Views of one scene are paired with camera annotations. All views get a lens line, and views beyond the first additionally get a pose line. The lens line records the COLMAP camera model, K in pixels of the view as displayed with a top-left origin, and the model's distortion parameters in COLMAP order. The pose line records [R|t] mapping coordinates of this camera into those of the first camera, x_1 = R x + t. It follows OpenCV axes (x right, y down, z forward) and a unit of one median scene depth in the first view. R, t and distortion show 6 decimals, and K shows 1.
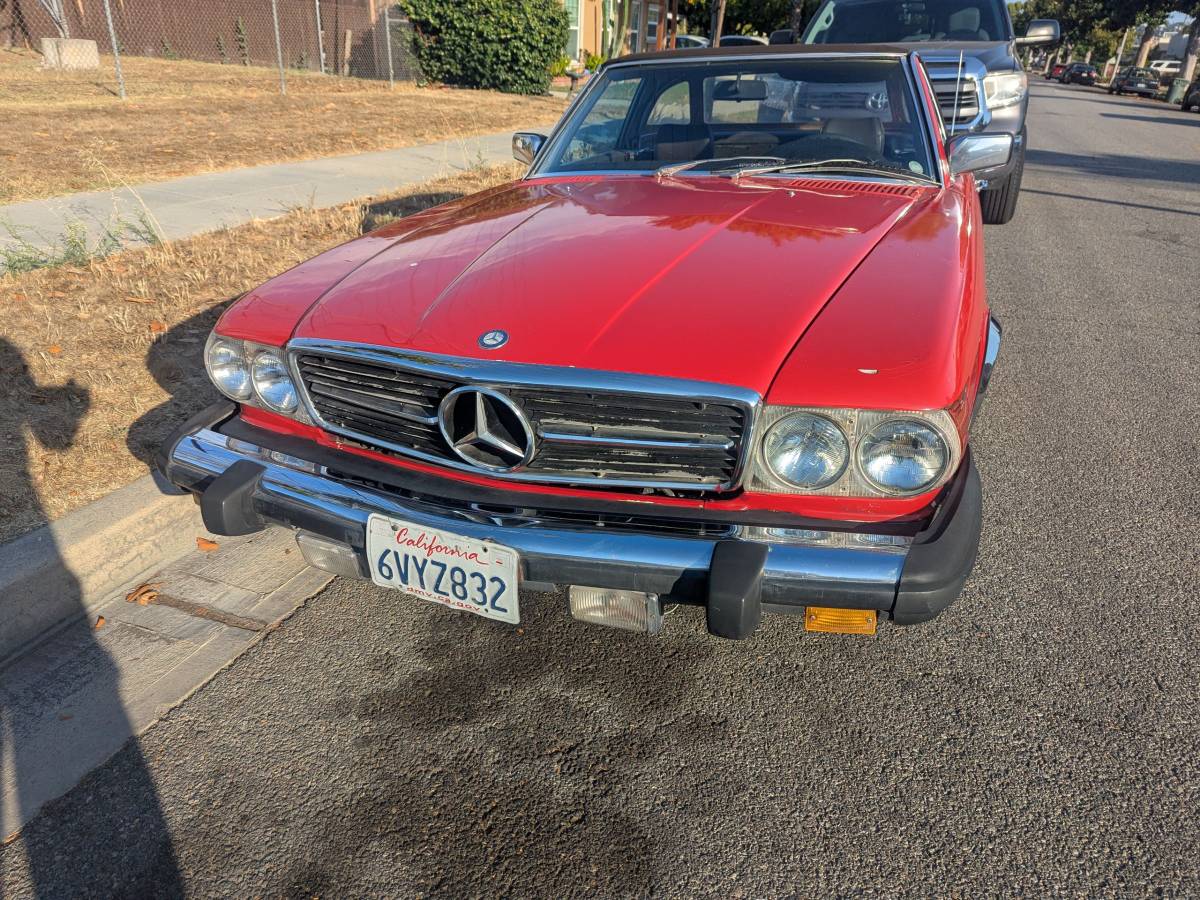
lens RADIAL K [[857.6, 0, 583.0], [0, 857.6, 445.2], [0, 0, 1]] dist [0.062213, -0.056384]
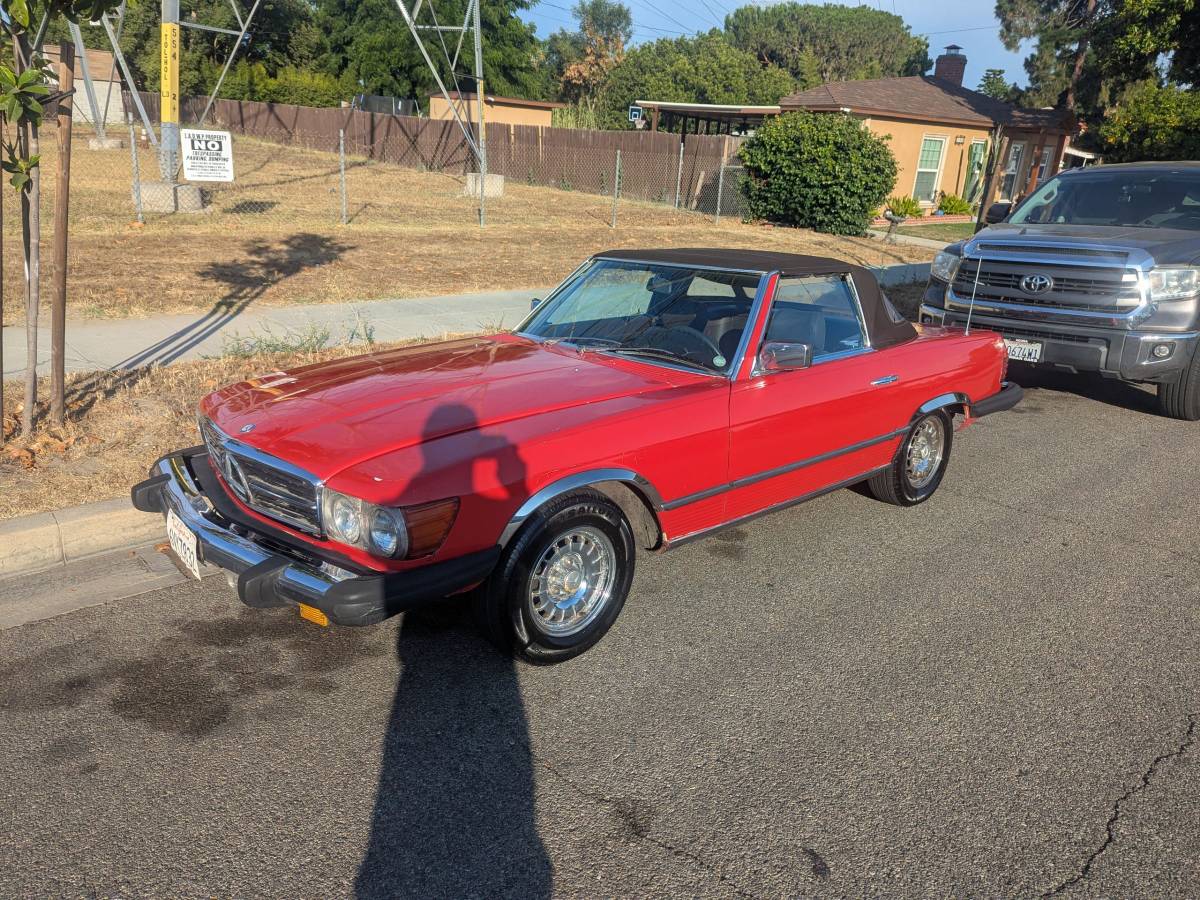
lens RADIAL K [[857.6, 0, 572.1], [0, 857.6, 447.8], [0, 0, 1]] dist [0.062213, -0.056384]
pose [[0.893124, 0.163089, -0.419204, 0.904626], [-0.211885, 0.974620, -0.072254, -0.068774], [0.396781, 0.153354, 0.905012, -0.266747]]
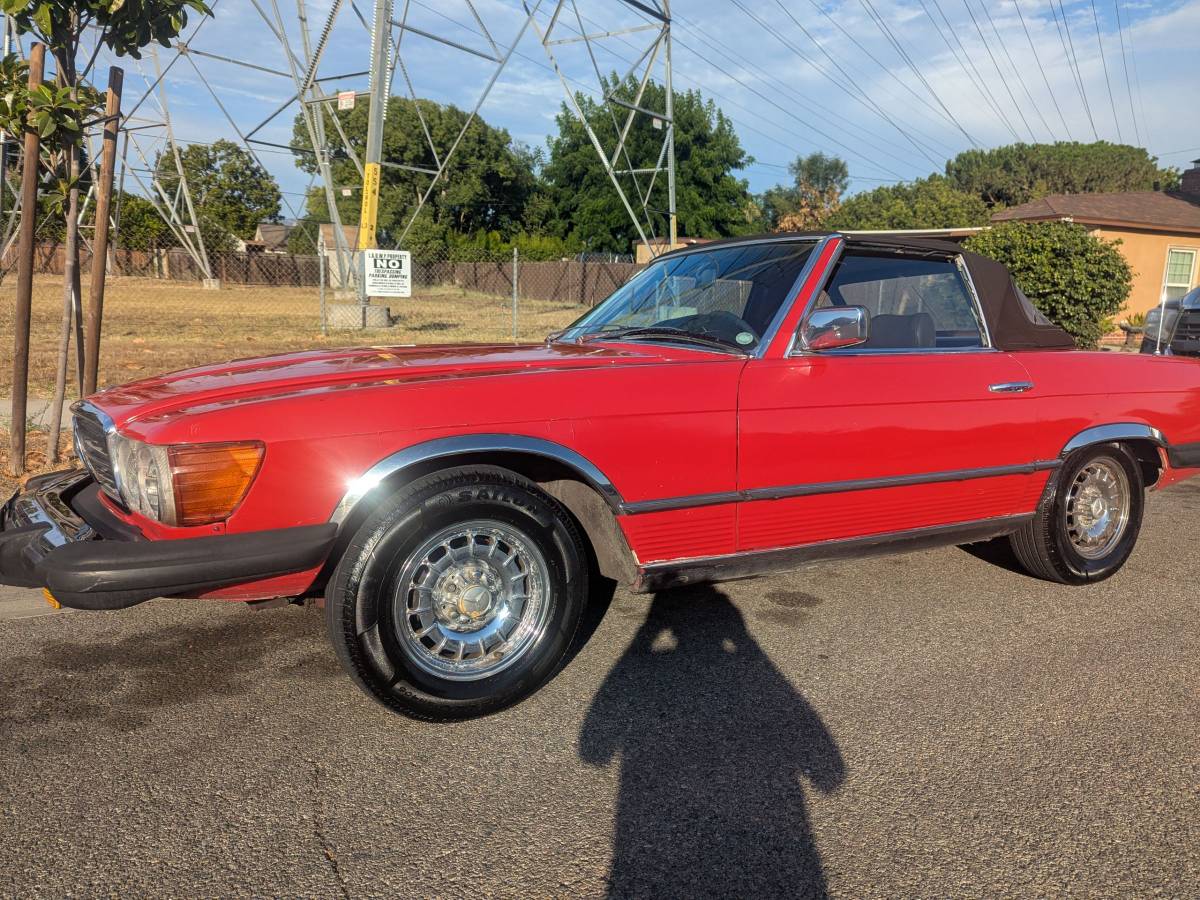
lens RADIAL K [[857.6, 0, 594.8], [0, 857.6, 449.1], [0, 0, 1]] dist [0.062213, -0.056384]
pose [[0.769136, 0.094568, -0.632049, 1.057877], [-0.266242, 0.946497, -0.182372, 0.015737], [0.580986, 0.308547, 0.753163, 0.277773]]
